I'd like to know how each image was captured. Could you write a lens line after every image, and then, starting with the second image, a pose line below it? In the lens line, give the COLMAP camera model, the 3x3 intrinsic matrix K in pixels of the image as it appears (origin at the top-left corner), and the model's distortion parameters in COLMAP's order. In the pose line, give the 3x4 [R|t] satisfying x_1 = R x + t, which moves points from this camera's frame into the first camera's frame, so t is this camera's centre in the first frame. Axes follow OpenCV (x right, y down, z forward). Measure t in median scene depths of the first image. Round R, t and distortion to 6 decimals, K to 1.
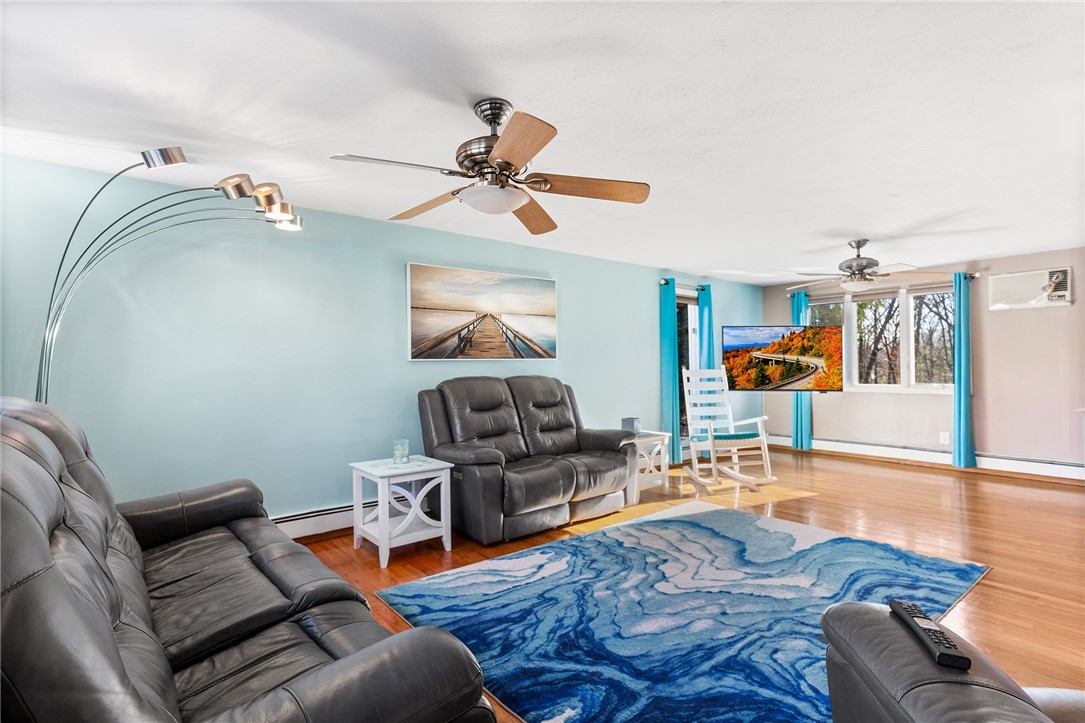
lens RADIAL K [[526.7, 0, 553.6], [0, 526.7, 359.8], [0, 0, 1]] dist [-0.029524, 0.036390]
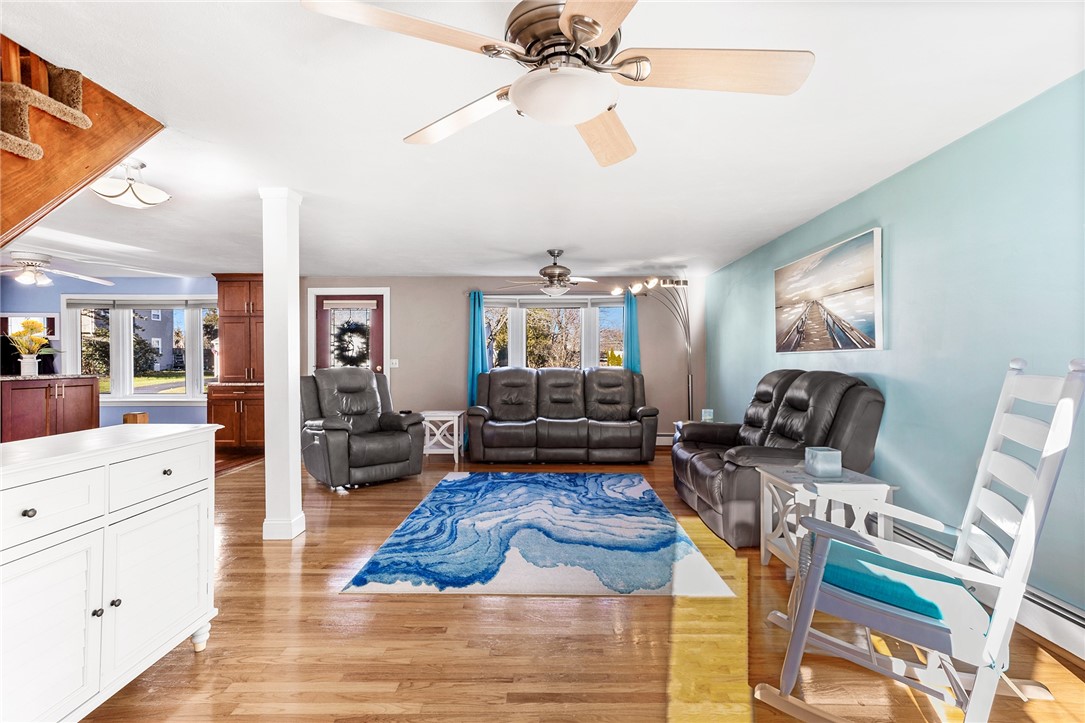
lens RADIAL K [[531.7, 0, 546.8], [0, 531.7, 352.9], [0, 0, 1]] dist [-0.033417, 0.037758]
pose [[-0.643569, -0.000825, -0.765387, 0.998669], [0.014861, 0.999797, -0.013574, 0.007966], [0.765244, -0.020110, -0.643427, 1.430067]]
